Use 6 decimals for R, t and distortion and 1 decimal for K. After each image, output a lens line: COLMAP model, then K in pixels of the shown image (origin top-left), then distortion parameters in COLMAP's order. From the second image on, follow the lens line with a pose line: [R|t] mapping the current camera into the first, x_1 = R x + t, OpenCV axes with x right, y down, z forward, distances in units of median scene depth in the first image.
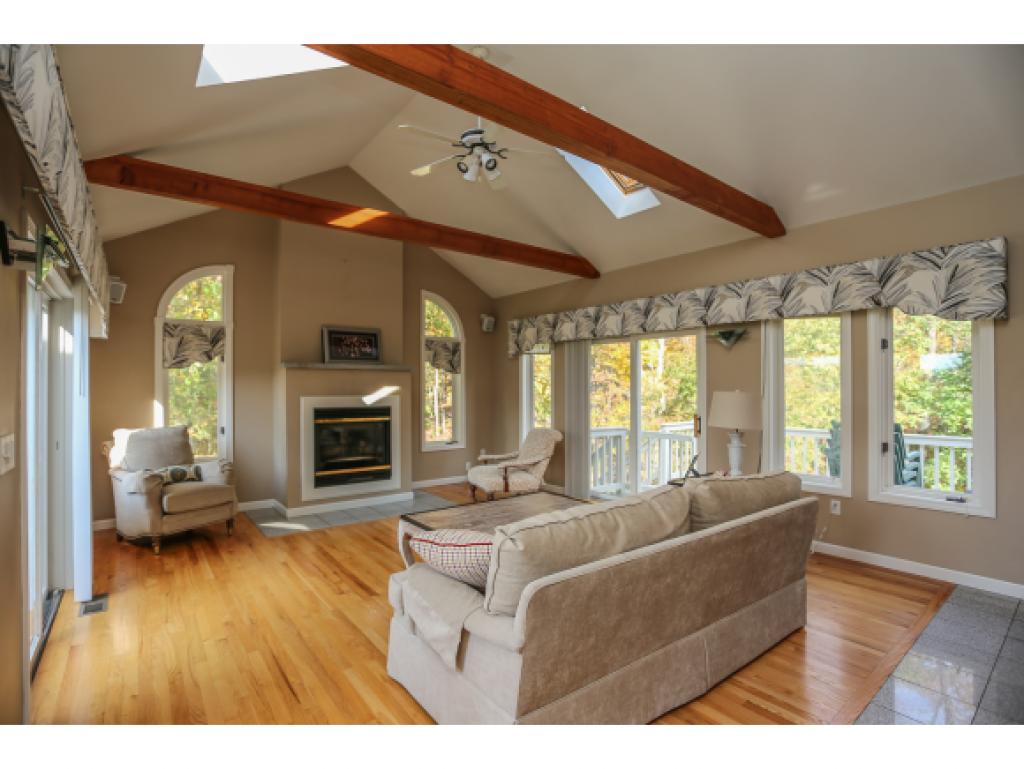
lens RADIAL K [[498.2, 0, 512.6], [0, 498.2, 387.8], [0, 0, 1]] dist [-0.065171, 0.019964]
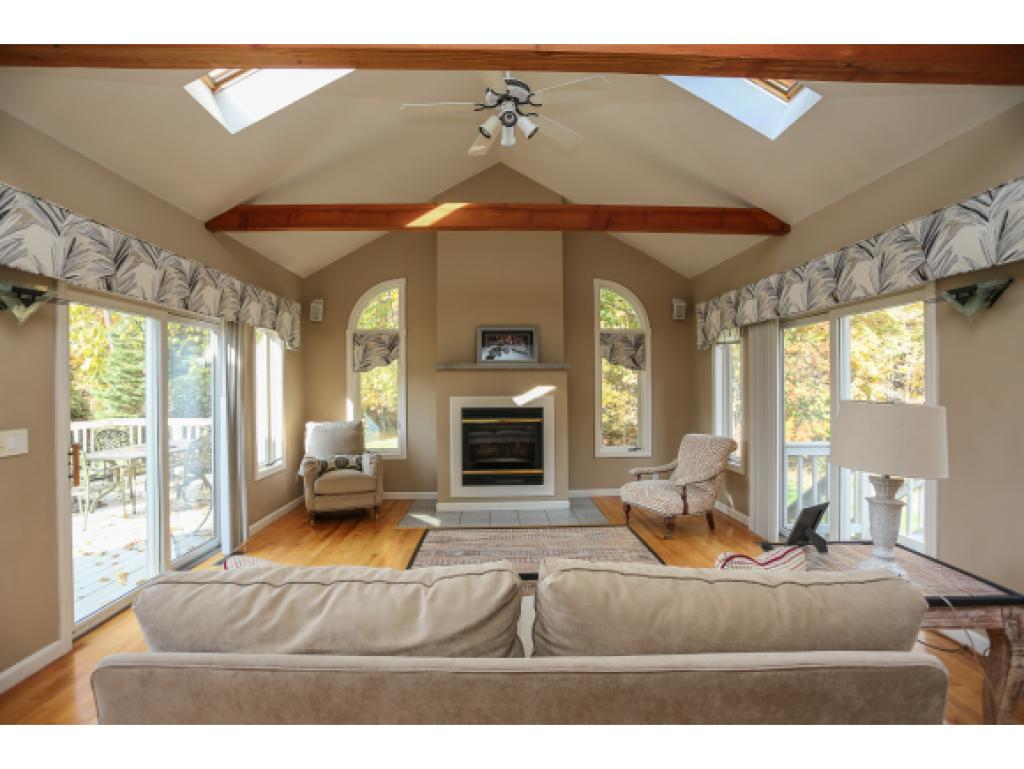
lens RADIAL K [[498.2, 0, 506.0], [0, 498.2, 385.1], [0, 0, 1]] dist [-0.065171, 0.019964]
pose [[0.805835, -0.002474, -0.592134, 0.265580], [0.004757, 0.999986, 0.002297, -0.007369], [0.592120, -0.004668, 0.805836, 0.206180]]
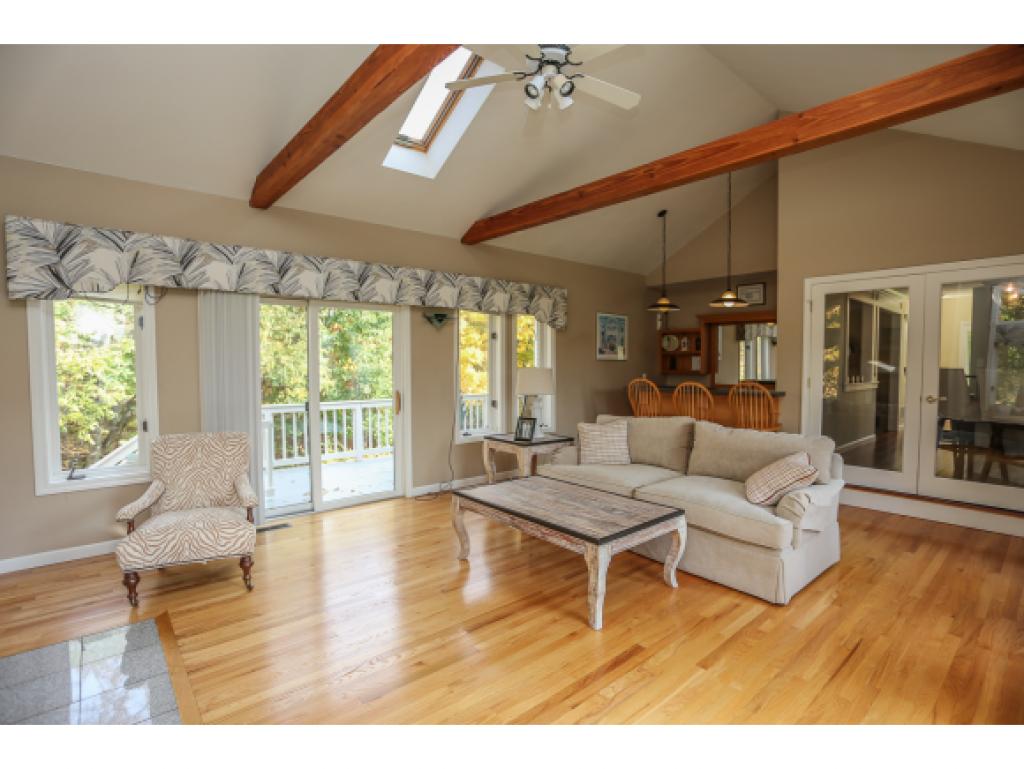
lens RADIAL K [[498.2, 0, 511.2], [0, 498.2, 389.7], [0, 0, 1]] dist [-0.065171, 0.019964]
pose [[-0.027403, -0.043575, 0.998674, -0.553685], [0.001705, 0.999046, 0.043638, 0.005639], [-0.999623, 0.002898, -0.027302, 0.683567]]
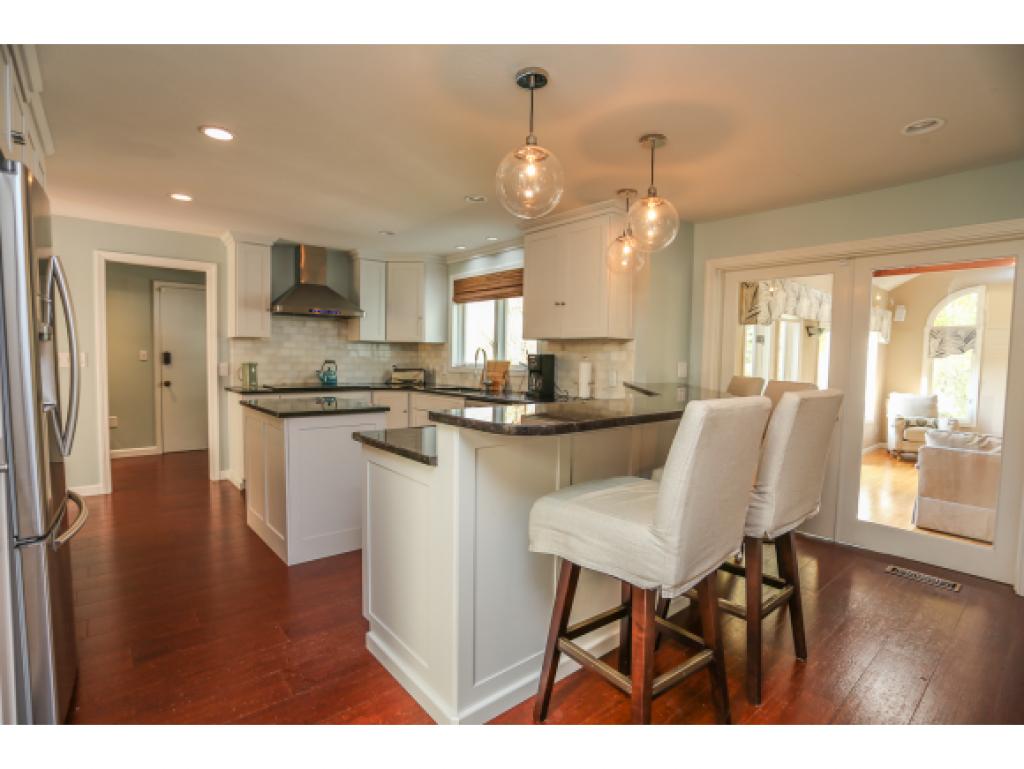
lens RADIAL K [[498.2, 0, 505.3], [0, 498.2, 387.7], [0, 0, 1]] dist [-0.065171, 0.019964]
pose [[0.034680, 0.061997, -0.997474, 0.708321], [-0.021040, 0.997898, 0.061292, -0.009511], [0.999177, 0.018861, 0.035911, -0.395394]]
